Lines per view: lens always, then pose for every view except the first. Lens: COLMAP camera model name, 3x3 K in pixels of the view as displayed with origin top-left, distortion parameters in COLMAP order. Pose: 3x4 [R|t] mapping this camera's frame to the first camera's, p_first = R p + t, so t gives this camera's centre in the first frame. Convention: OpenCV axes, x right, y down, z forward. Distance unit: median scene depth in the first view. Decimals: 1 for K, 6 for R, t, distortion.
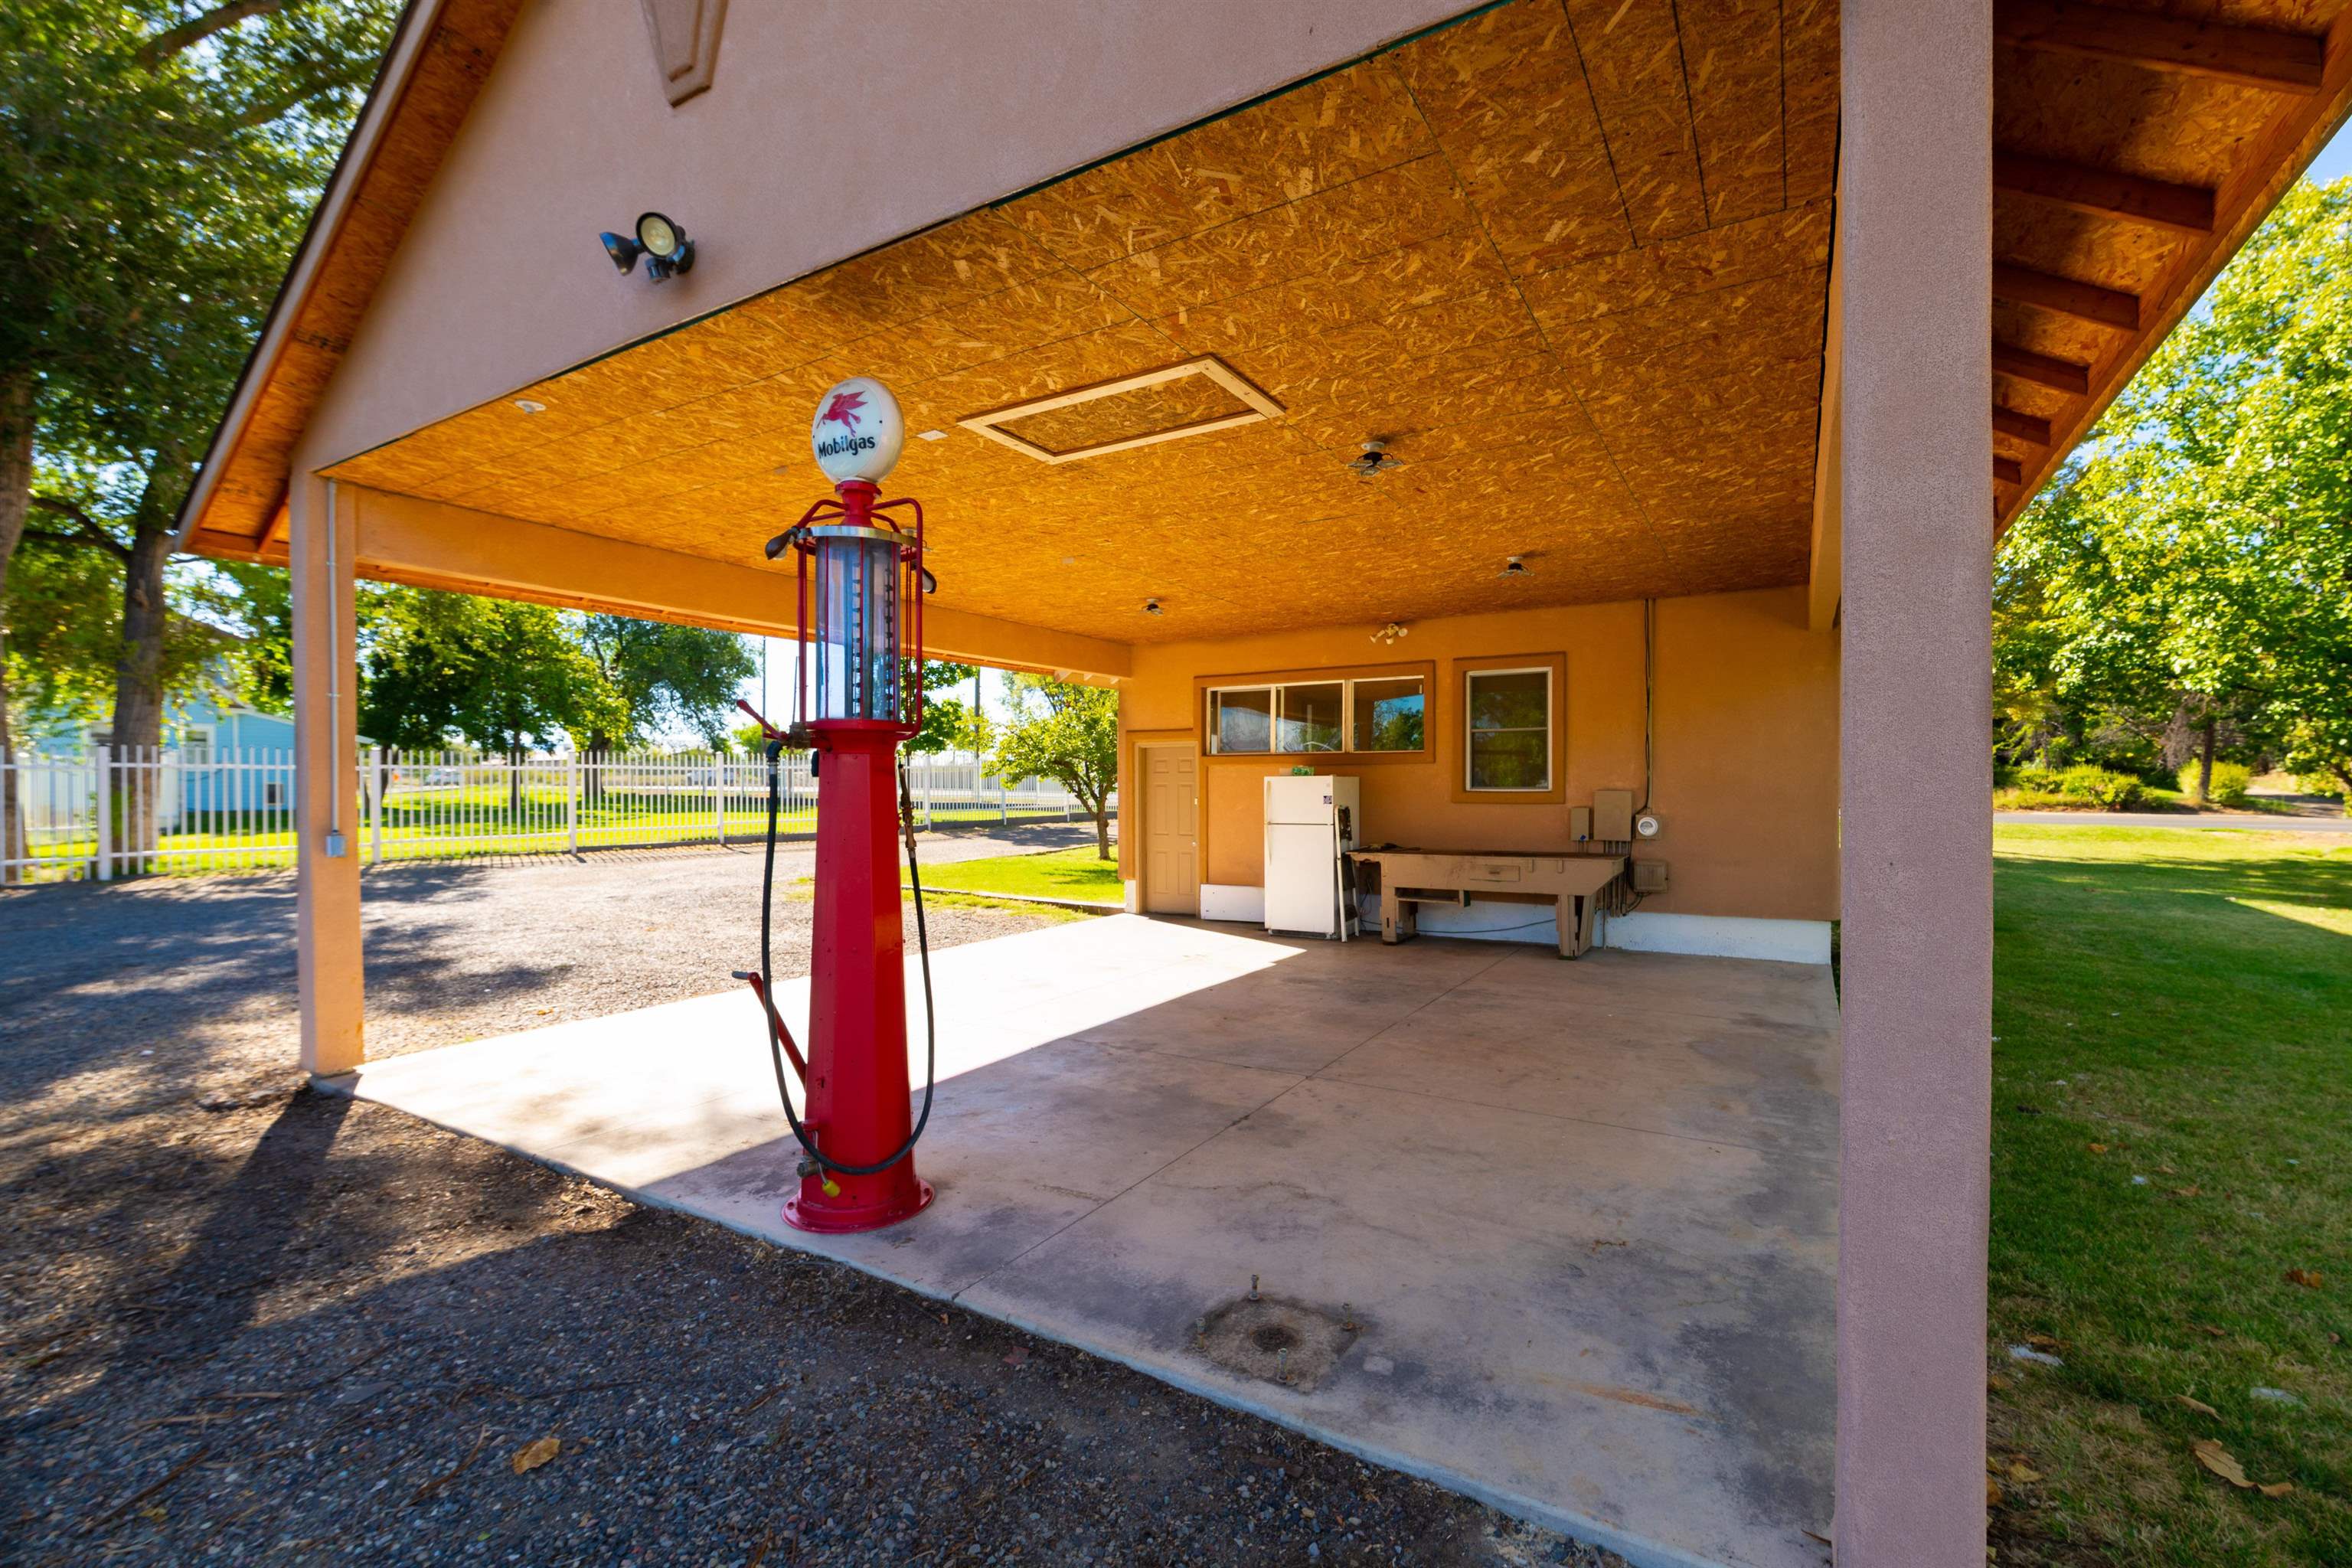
lens RADIAL K [[1029.5, 0, 1171.9], [0, 1029.5, 786.8], [0, 0, 1]] dist [-0.017728, -0.000752]
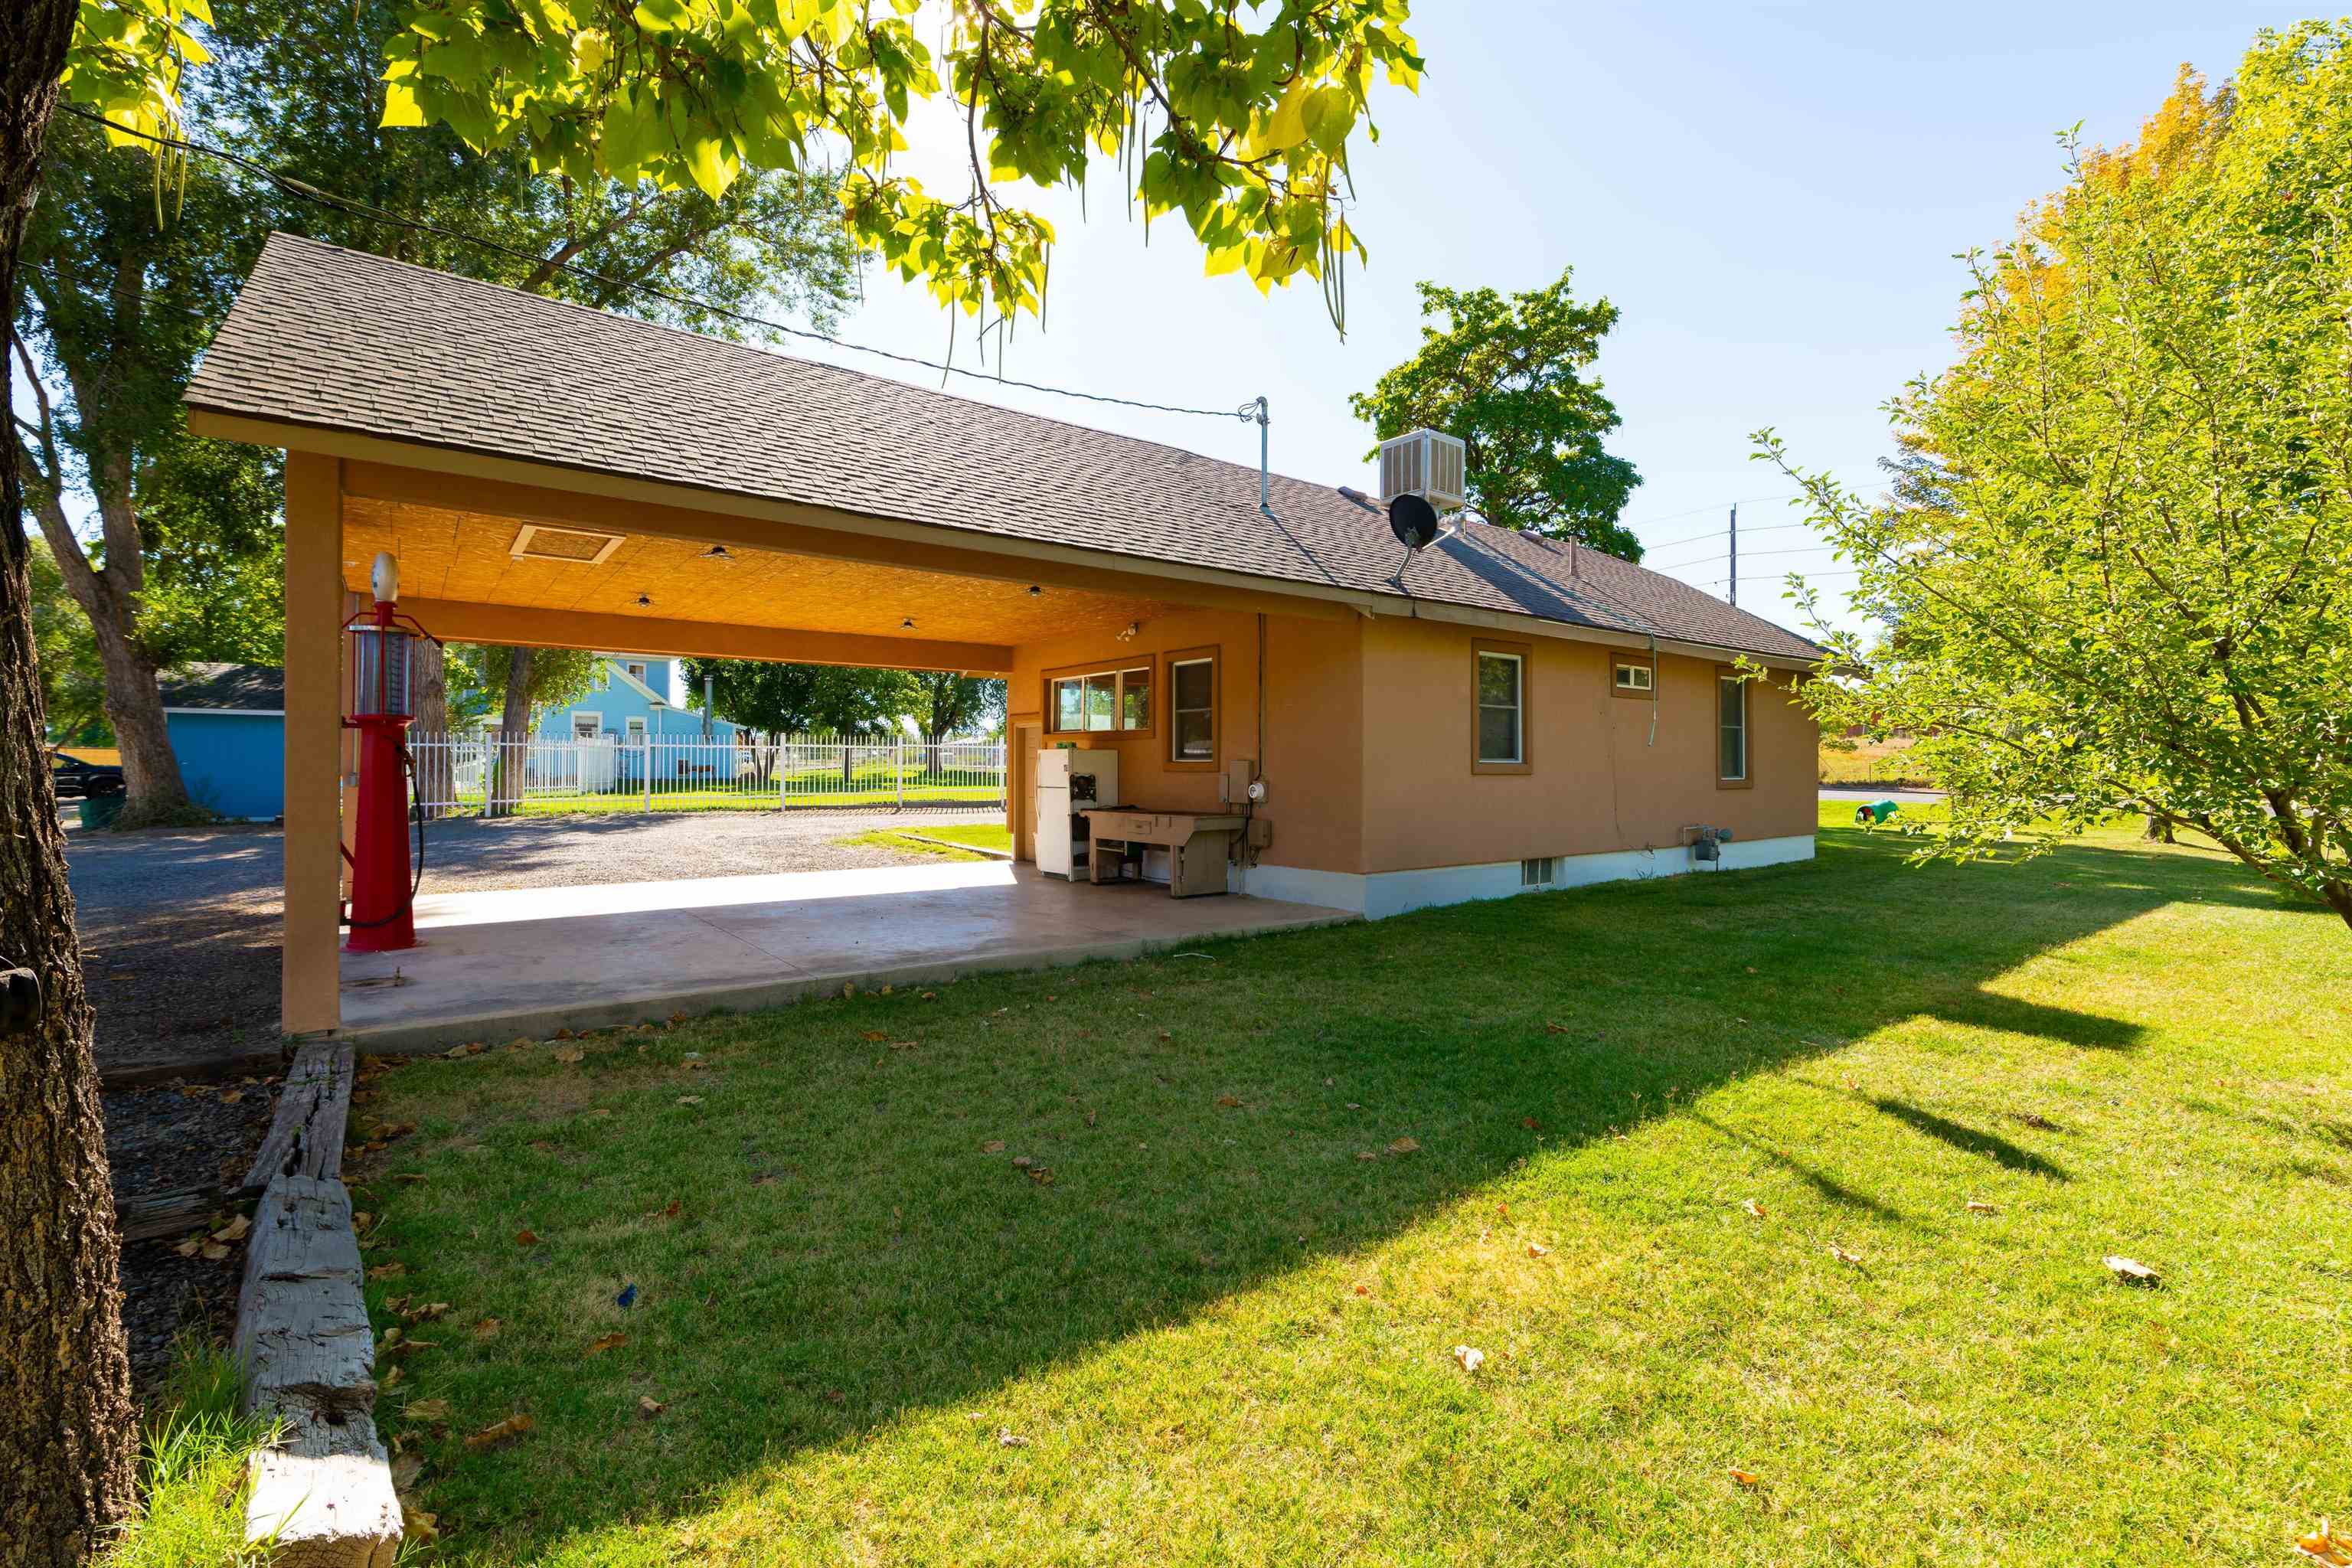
lens RADIAL K [[1029.5, 0, 1176.1], [0, 1029.5, 767.4], [0, 0, 1]] dist [-0.017728, -0.000752]
pose [[0.926212, 0.006243, -0.376952, 0.721568], [-0.006843, 0.999977, -0.000252, 0.010917], [0.376942, 0.002813, 0.926233, -0.110879]]
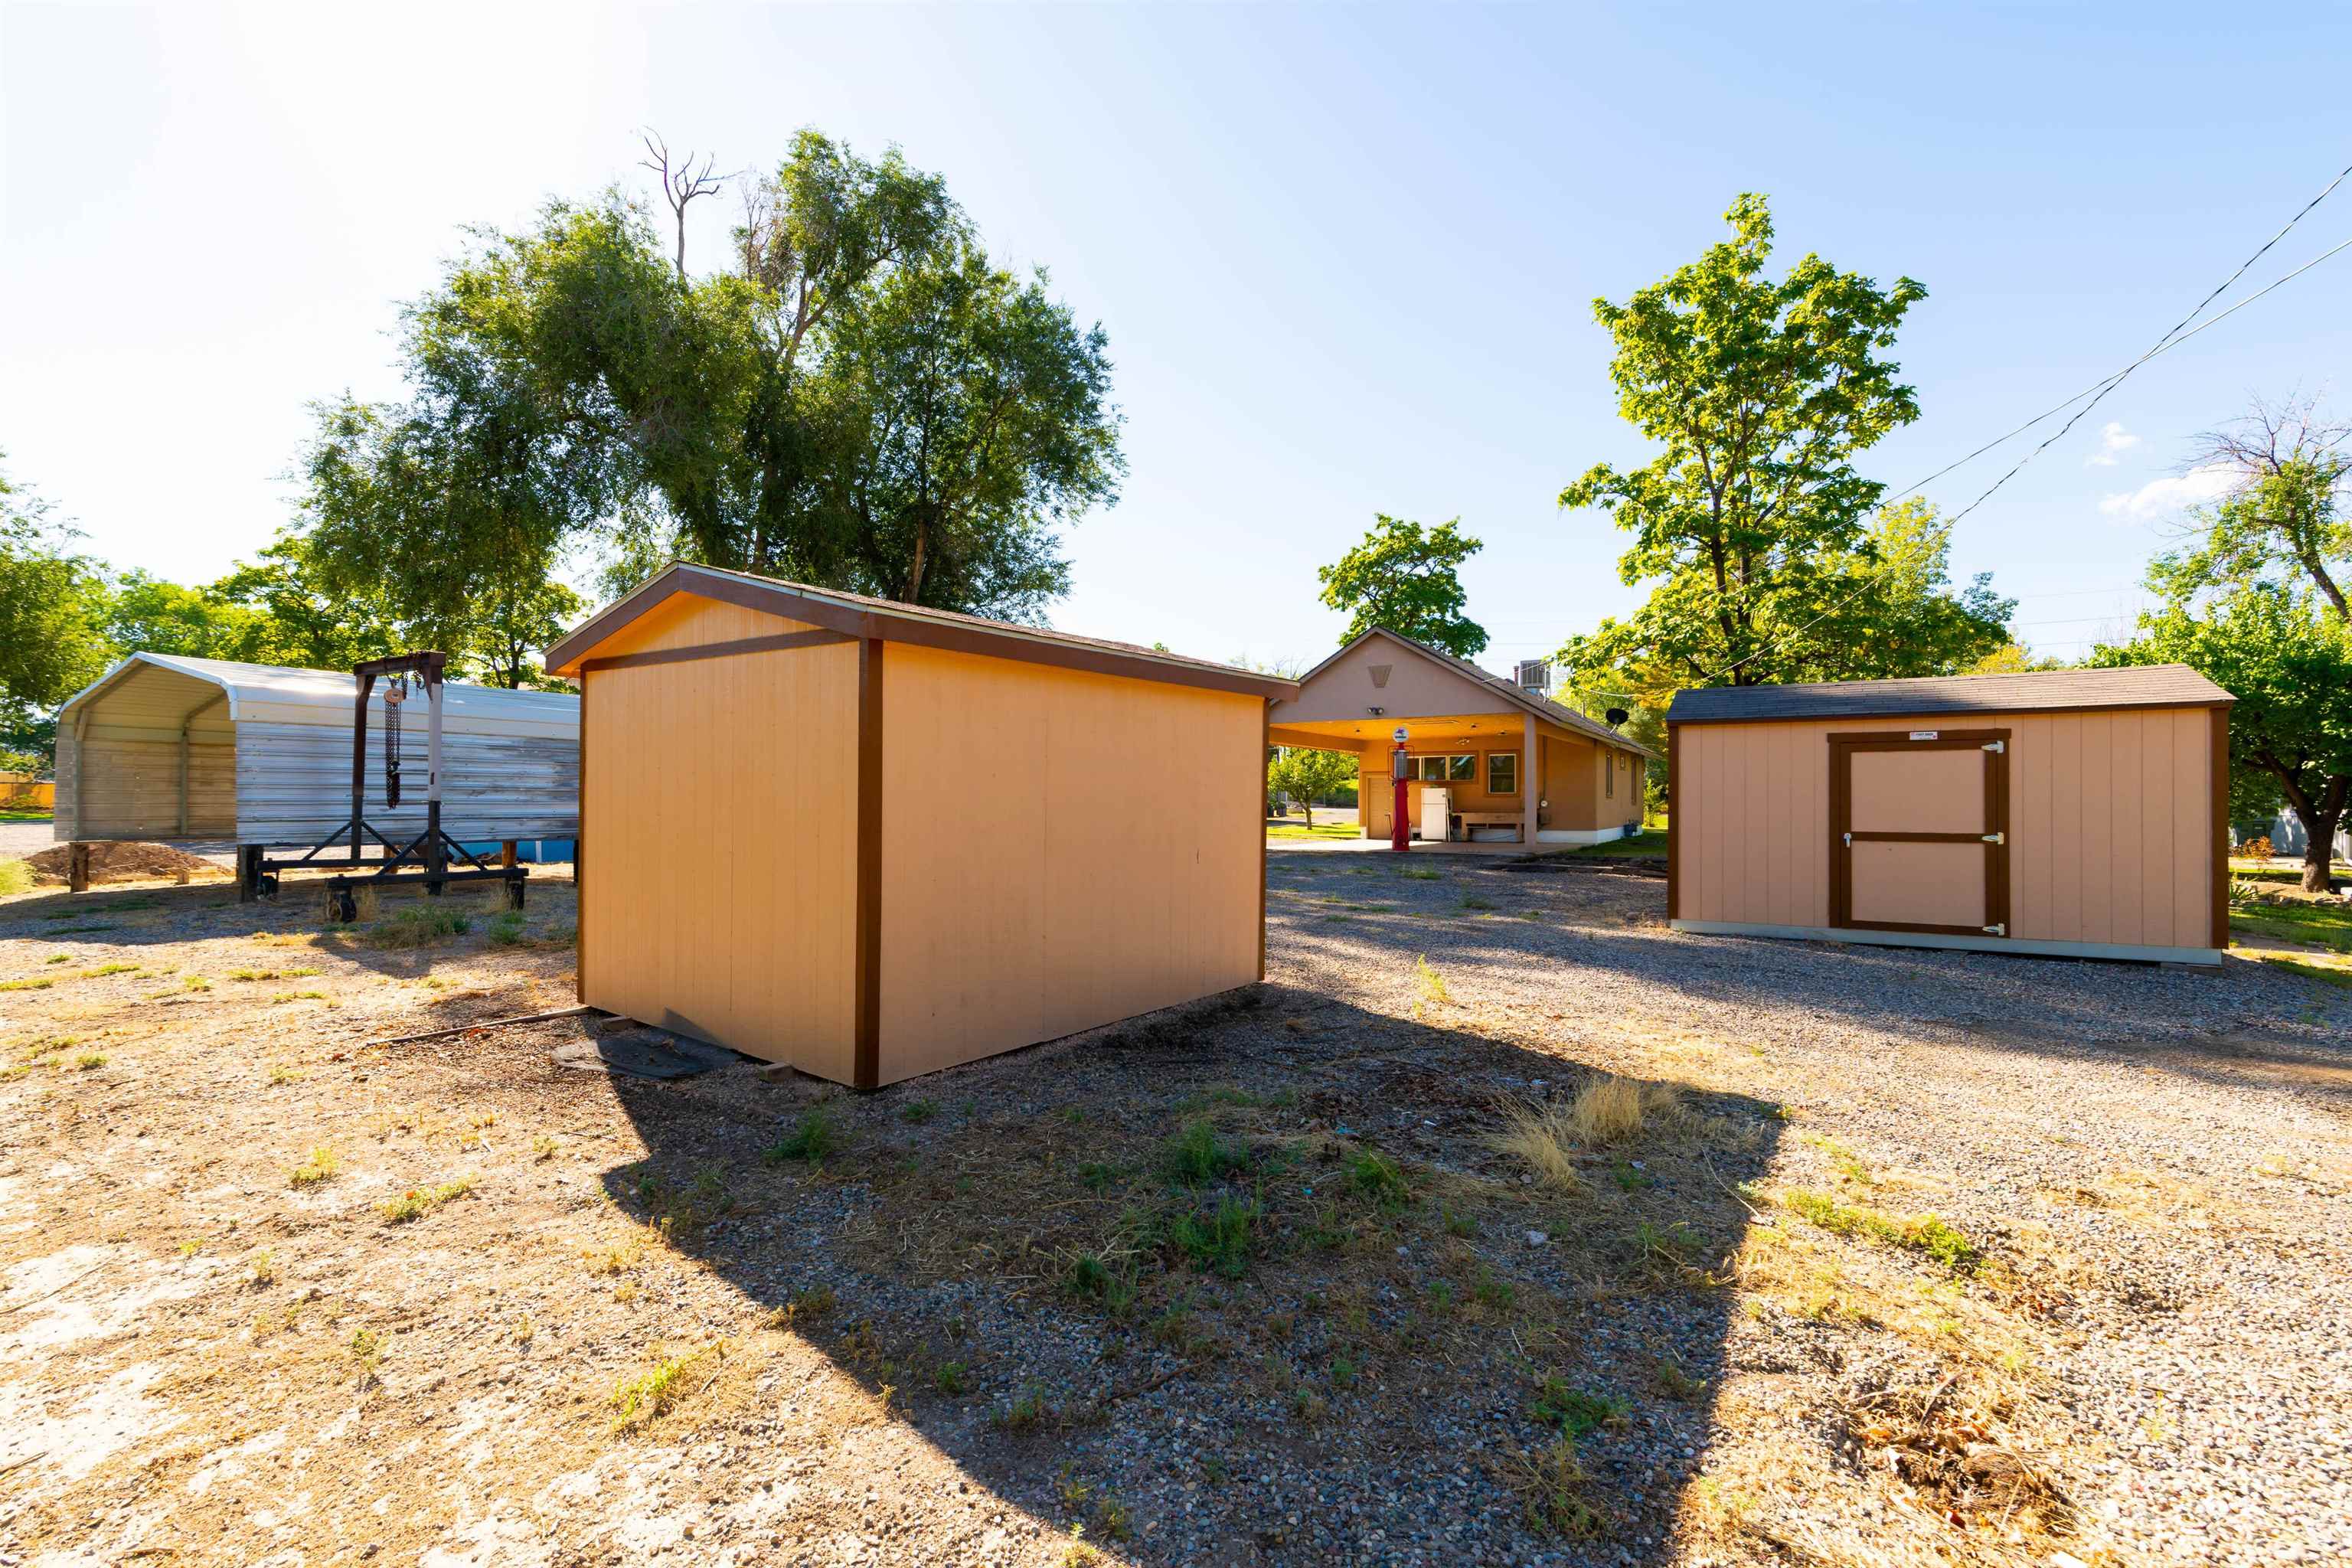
lens RADIAL K [[1029.5, 0, 1178.2], [0, 1029.5, 792.0], [0, 0, 1]] dist [-0.017728, -0.000752]
pose [[0.999976, 0.004236, -0.005556, -0.600764], [-0.004313, 0.999895, -0.013855, 0.045476], [0.005497, 0.013878, 0.999889, -1.996179]]
